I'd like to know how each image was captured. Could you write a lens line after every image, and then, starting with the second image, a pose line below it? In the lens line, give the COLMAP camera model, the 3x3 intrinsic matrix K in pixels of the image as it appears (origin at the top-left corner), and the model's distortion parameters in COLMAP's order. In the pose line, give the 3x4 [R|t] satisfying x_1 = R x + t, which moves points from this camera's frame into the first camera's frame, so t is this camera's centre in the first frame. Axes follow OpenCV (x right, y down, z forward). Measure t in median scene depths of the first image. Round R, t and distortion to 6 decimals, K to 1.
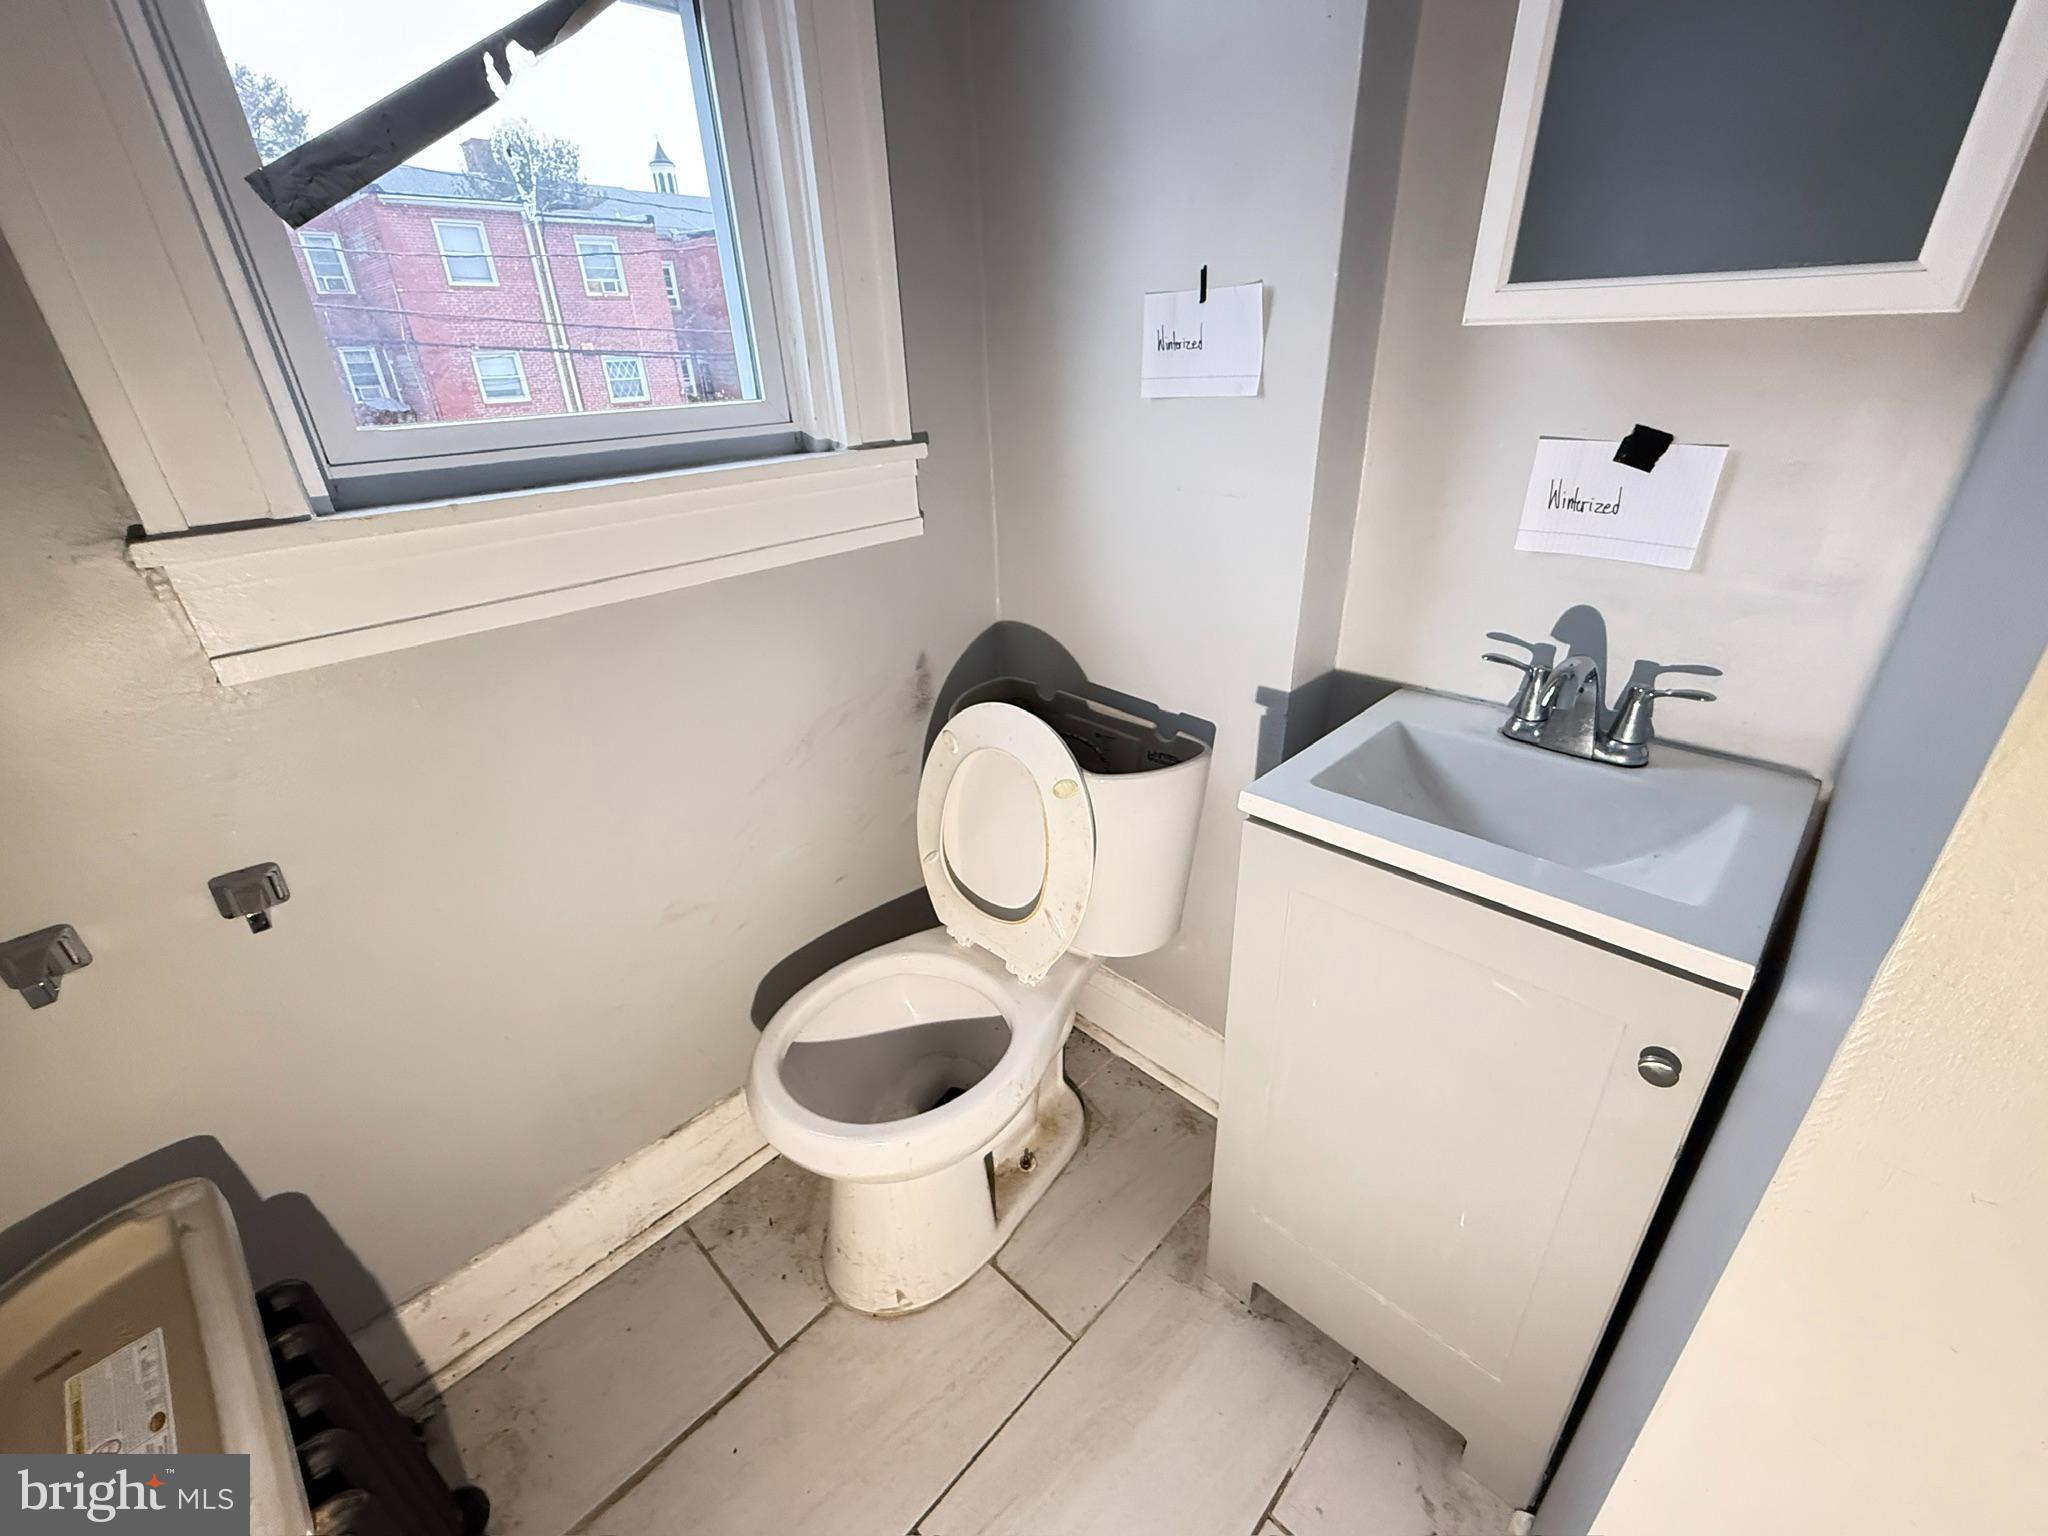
lens RADIAL K [[845.5, 0, 1027.3], [0, 845.5, 776.2], [0, 0, 1]] dist [0.002548, 0.000605]
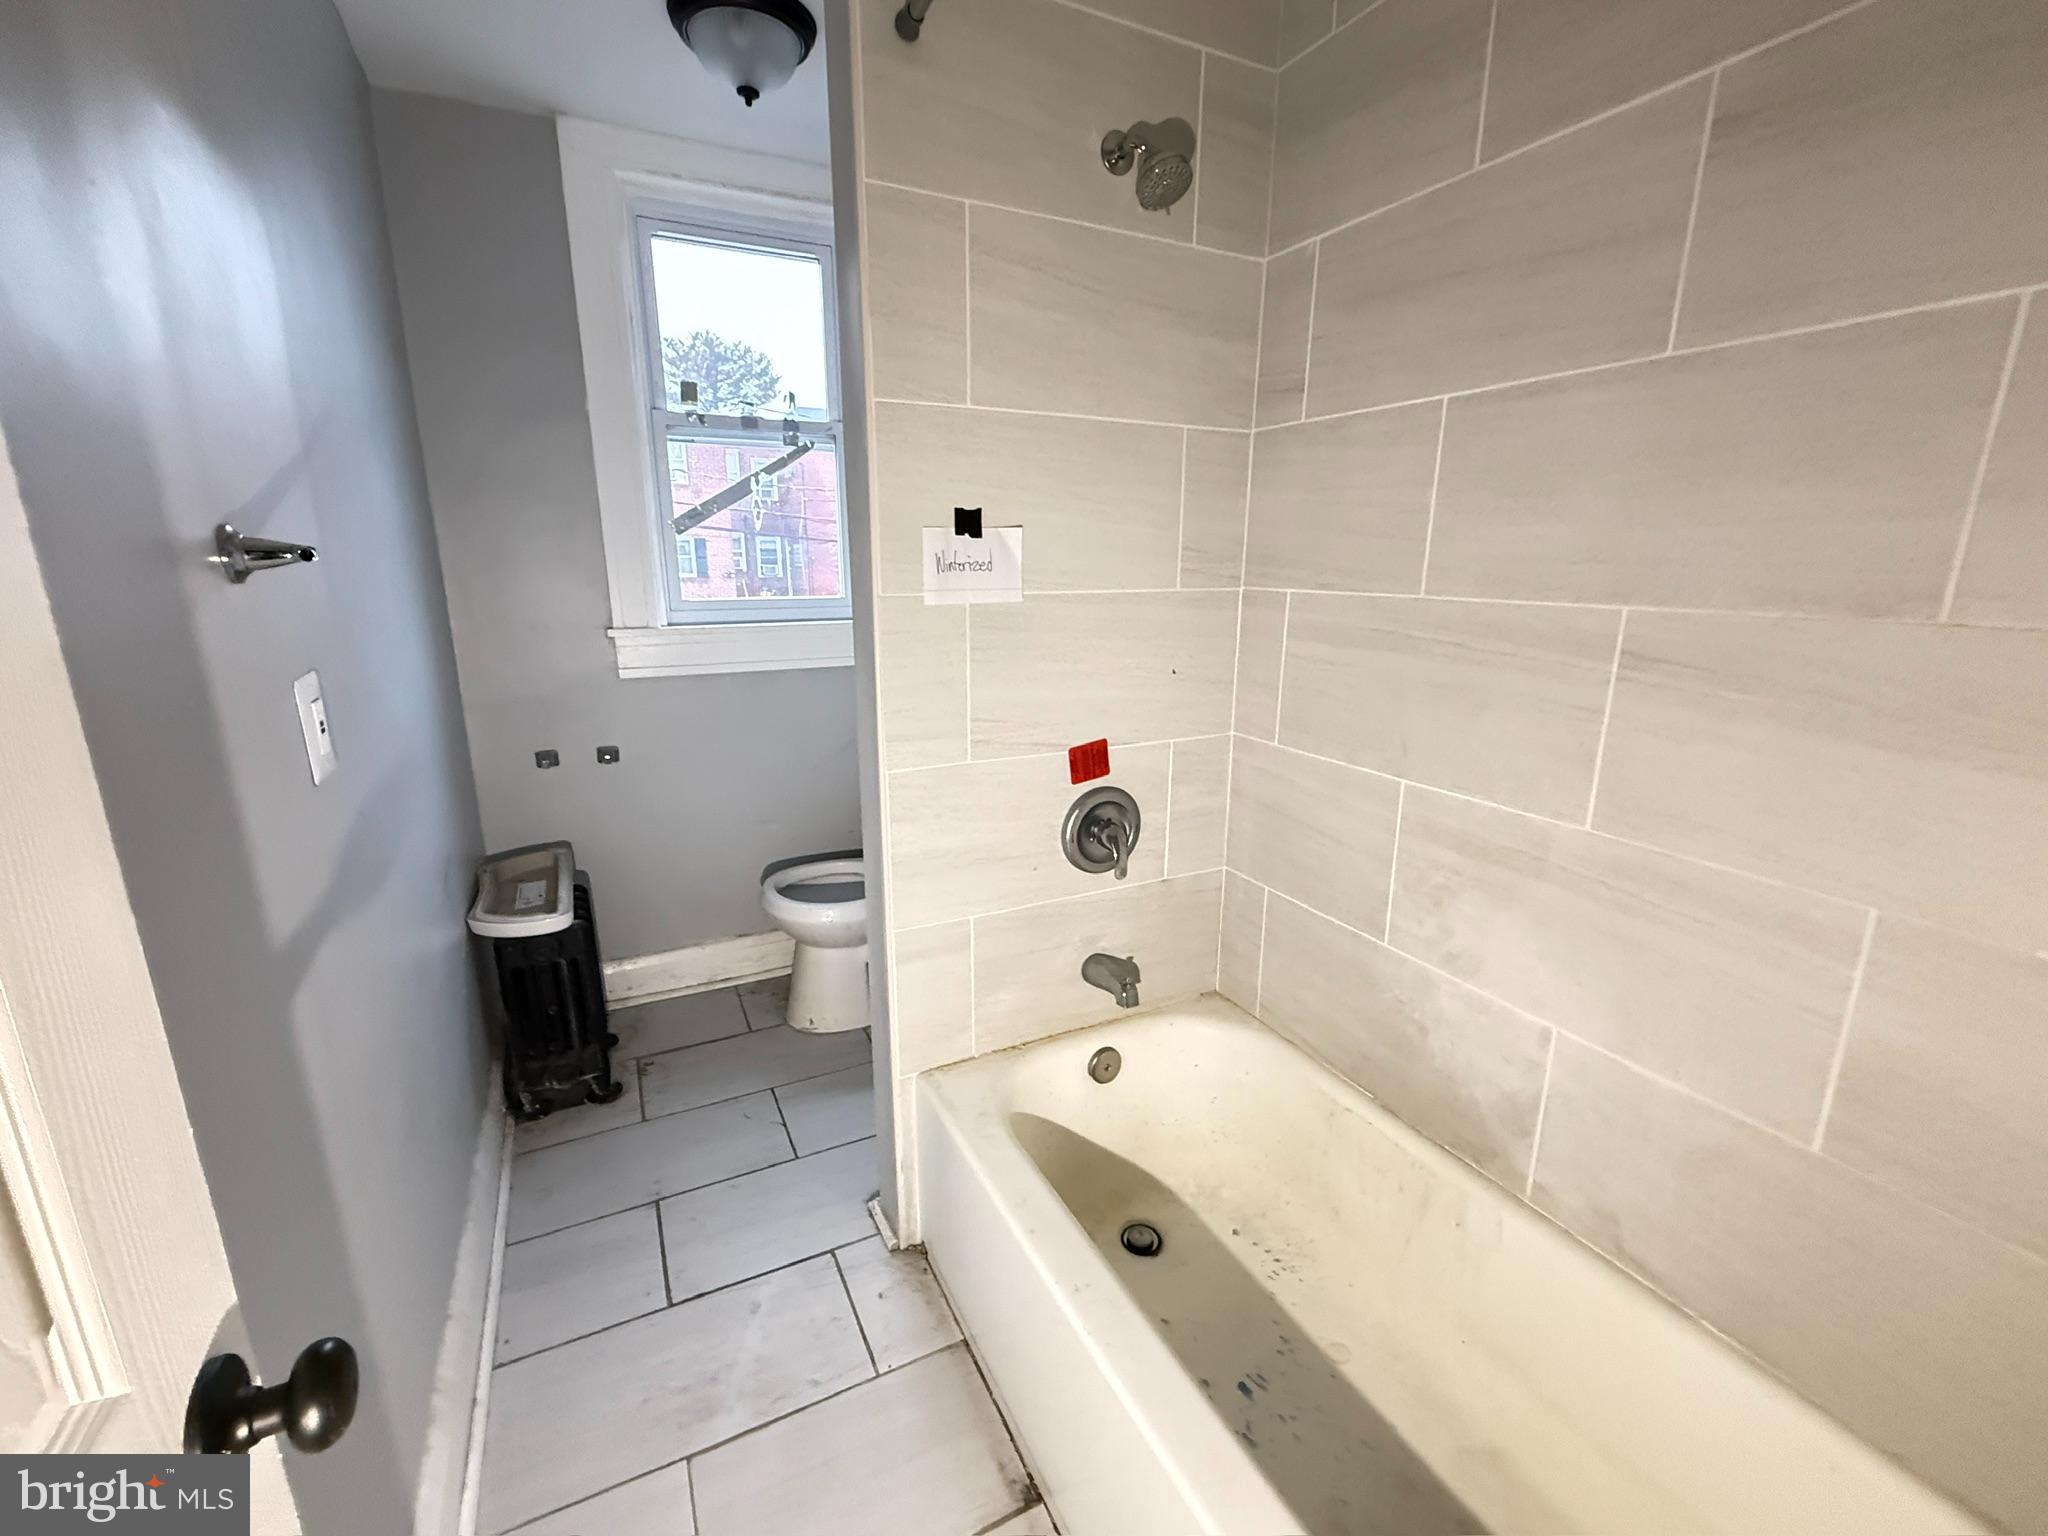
lens RADIAL K [[845.5, 0, 1027.3], [0, 845.5, 776.2], [0, 0, 1]] dist [0.002548, 0.000605]
pose [[0.944807, 0.116212, -0.306323, 0.857864], [-0.176564, 0.968194, -0.177275, 0.320366], [0.275979, 0.221576, 0.935275, -0.826499]]
